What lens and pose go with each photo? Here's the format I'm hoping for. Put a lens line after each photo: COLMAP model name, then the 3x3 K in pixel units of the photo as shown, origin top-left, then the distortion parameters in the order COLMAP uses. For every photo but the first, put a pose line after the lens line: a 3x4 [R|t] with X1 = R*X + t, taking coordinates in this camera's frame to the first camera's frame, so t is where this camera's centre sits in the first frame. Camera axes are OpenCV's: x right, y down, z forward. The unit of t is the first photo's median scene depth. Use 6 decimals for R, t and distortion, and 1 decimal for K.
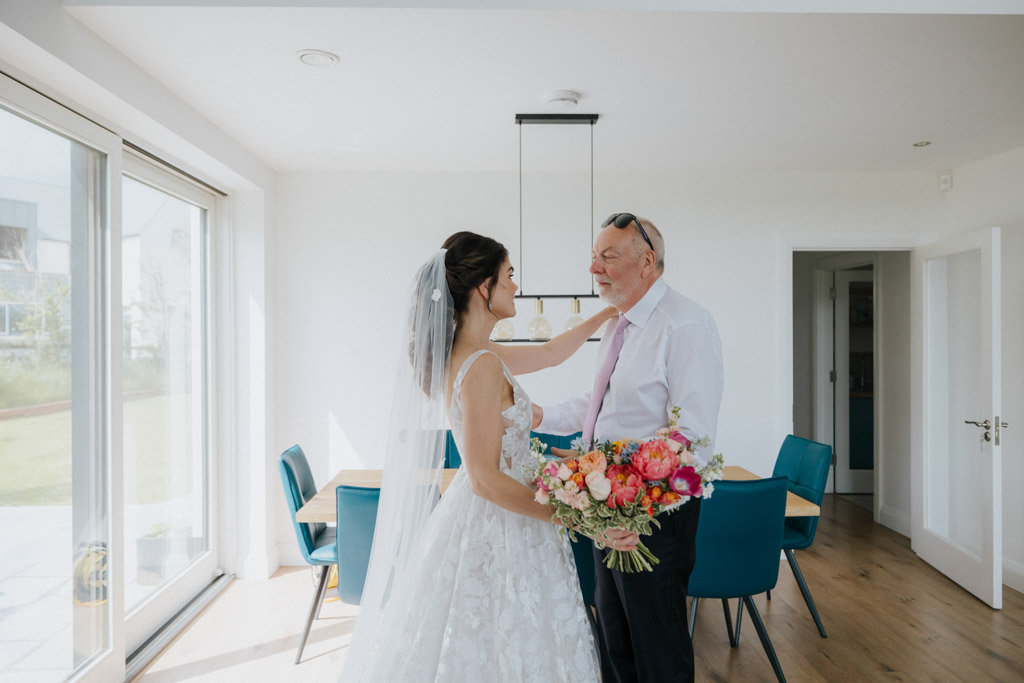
lens RADIAL K [[659.7, 0, 509.5], [0, 659.7, 337.1], [0, 0, 1]] dist [0.001671, -0.001867]
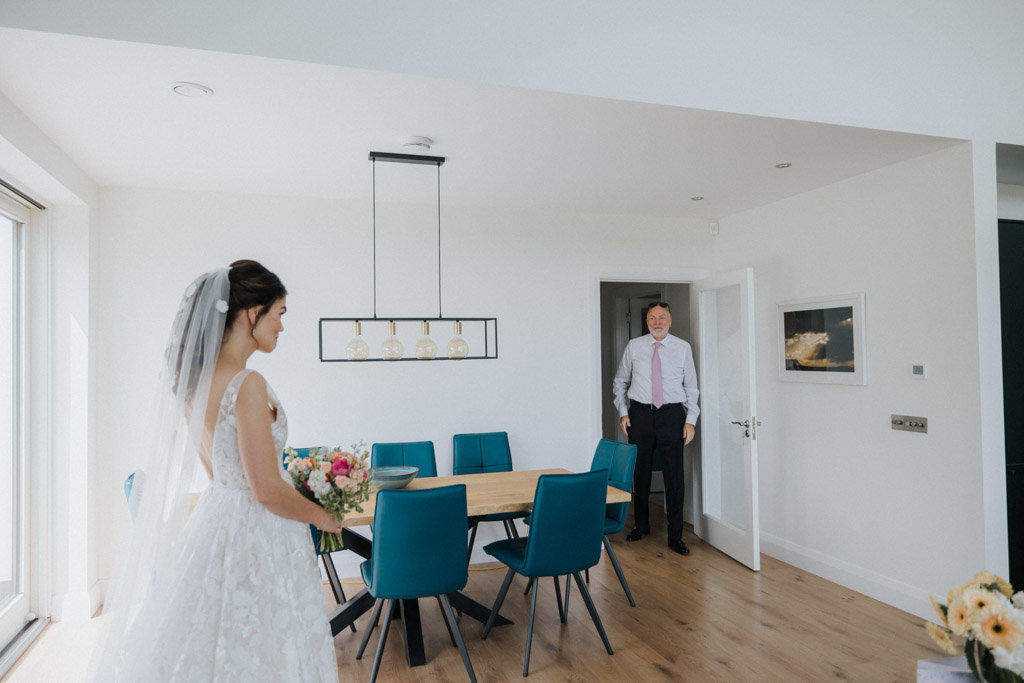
lens RADIAL K [[659.7, 0, 513.3], [0, 659.7, 341.8], [0, 0, 1]] dist [0.001671, -0.001867]
pose [[0.958540, -0.001970, 0.284952, -0.062782], [0.009804, 0.999612, -0.026067, 0.005120], [-0.284790, 0.027780, 0.958187, -0.084519]]
